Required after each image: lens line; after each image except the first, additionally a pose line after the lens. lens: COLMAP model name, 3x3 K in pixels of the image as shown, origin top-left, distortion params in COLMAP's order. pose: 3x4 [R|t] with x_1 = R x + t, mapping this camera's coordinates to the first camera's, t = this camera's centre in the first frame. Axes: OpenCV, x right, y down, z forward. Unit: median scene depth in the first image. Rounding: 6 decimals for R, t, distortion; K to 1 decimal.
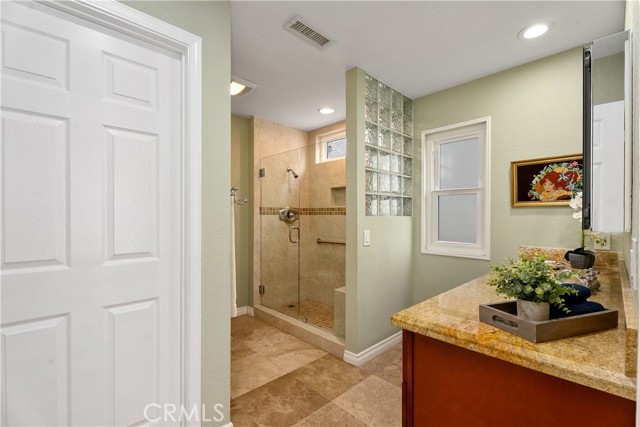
lens RADIAL K [[284.5, 0, 322.8], [0, 284.5, 215.7], [0, 0, 1]] dist [-0.005070, 0.000859]
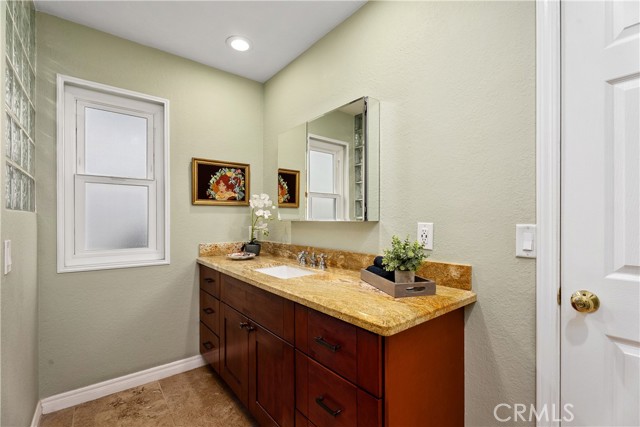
lens RADIAL K [[284.5, 0, 322.2], [0, 284.5, 216.9], [0, 0, 1]] dist [-0.005070, 0.000859]
pose [[0.087985, 0.006218, 0.996102, -0.267447], [-0.002531, 0.999979, -0.006018, 0.017374], [-0.996119, -0.001992, 0.087999, 0.495293]]
